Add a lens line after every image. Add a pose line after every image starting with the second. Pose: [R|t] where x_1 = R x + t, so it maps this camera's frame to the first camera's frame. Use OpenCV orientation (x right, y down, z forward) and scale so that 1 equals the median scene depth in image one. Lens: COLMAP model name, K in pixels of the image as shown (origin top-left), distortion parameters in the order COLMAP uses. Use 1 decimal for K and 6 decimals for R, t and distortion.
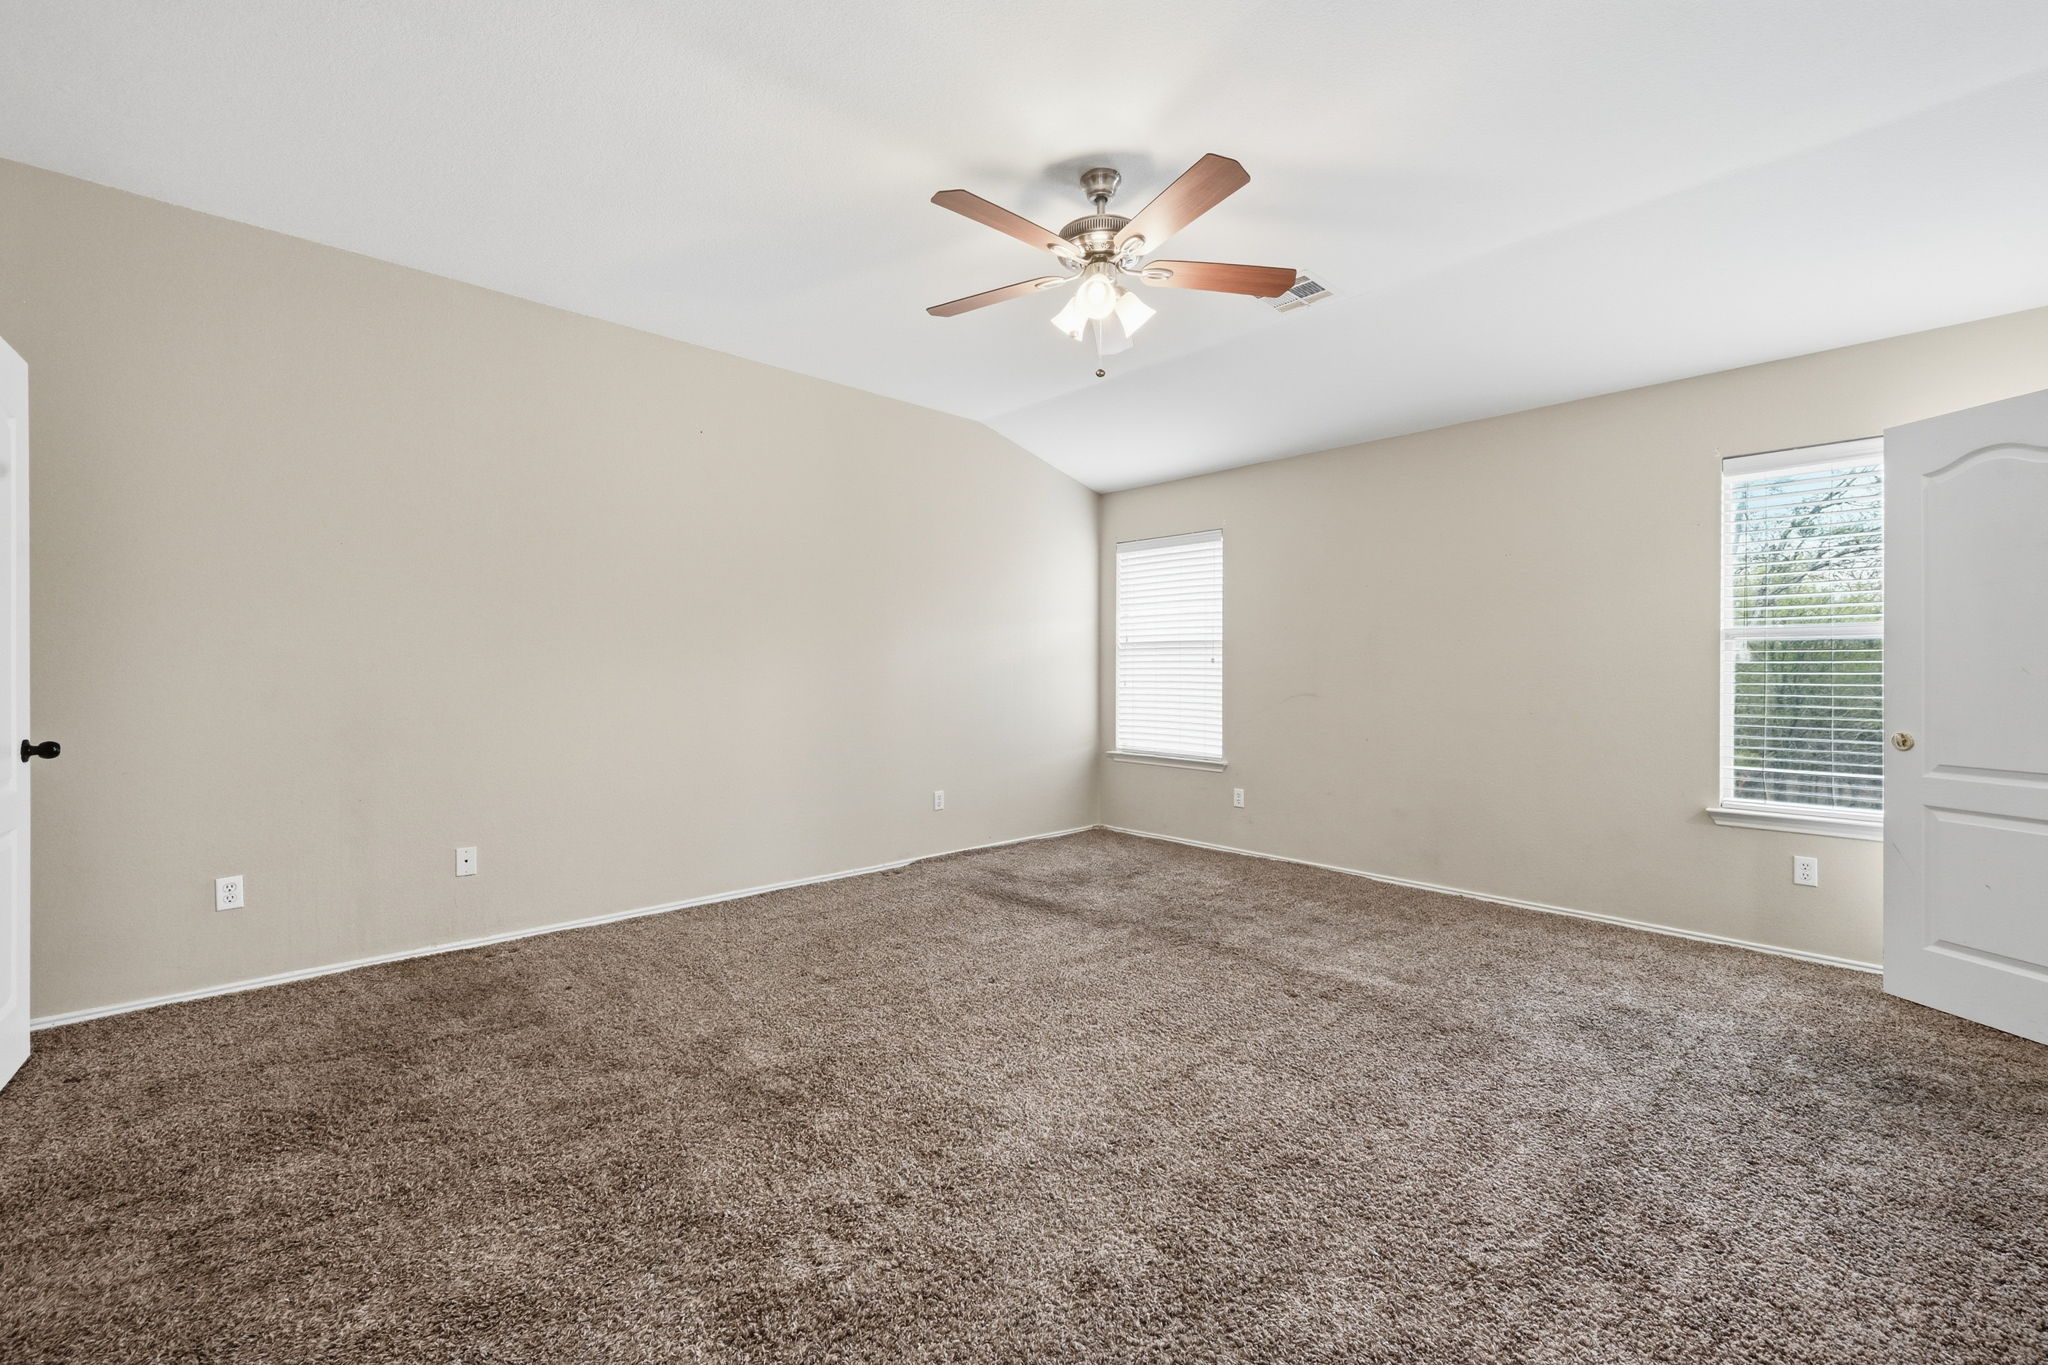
lens RADIAL K [[825.3, 0, 1024.0], [0, 825.3, 682.5], [0, 0, 1]] dist [0.000093, -0.000092]
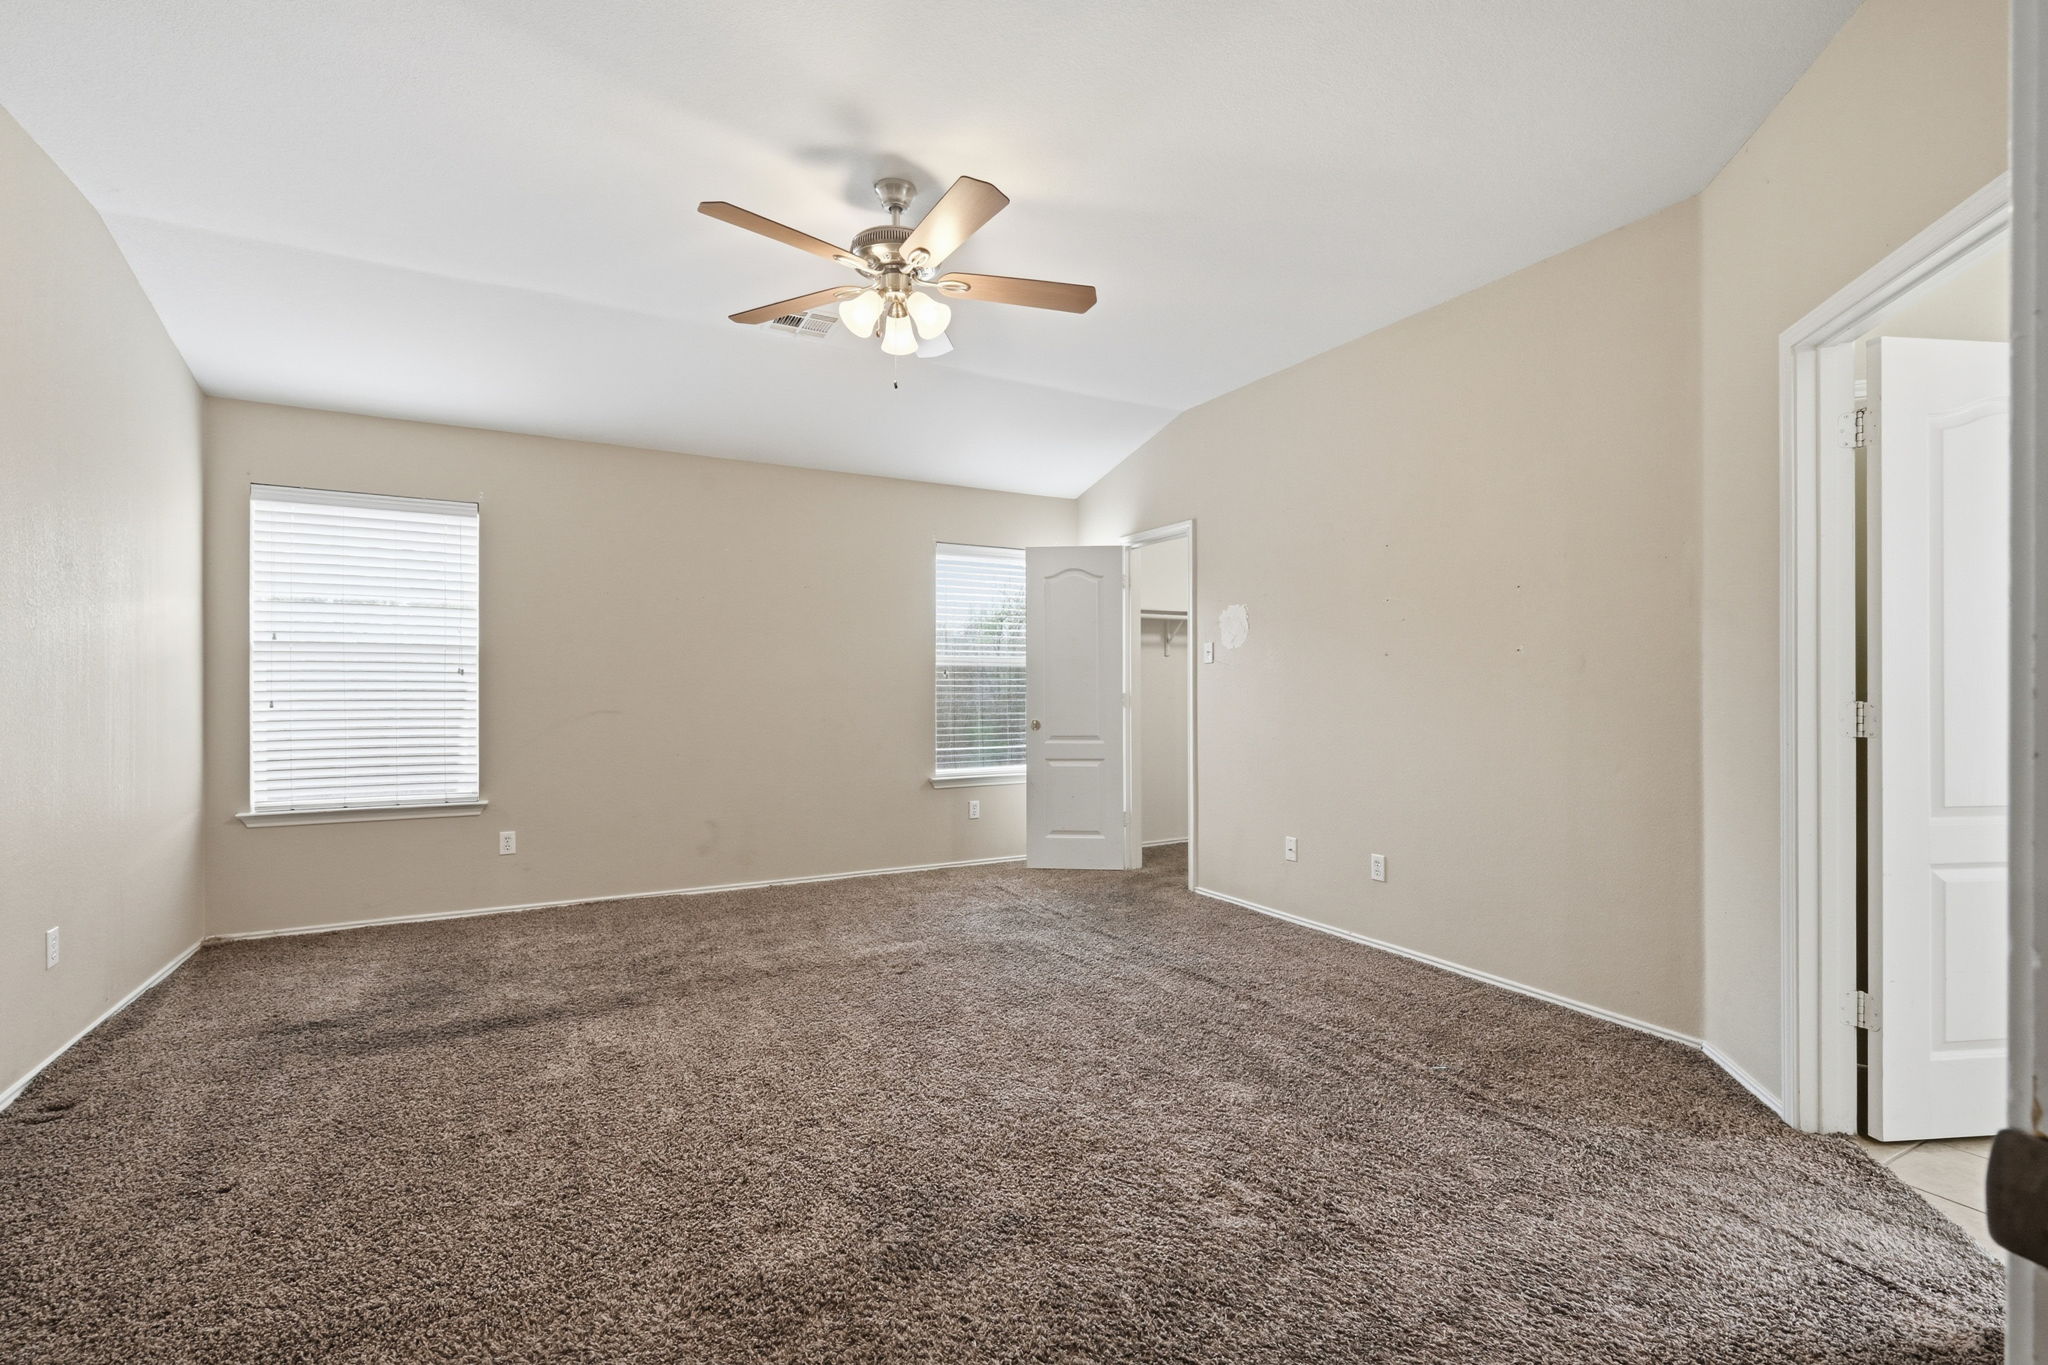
lens RADIAL K [[896.2, 0, 1023.5], [0, 896.2, 692.8], [0, 0, 1]] dist [0.000129, -0.000181]
pose [[0.269370, -0.009799, 0.962987, -0.676238], [0.014604, 0.999875, 0.006089, -0.006547], [-0.962926, 0.012423, 0.269479, 0.425825]]
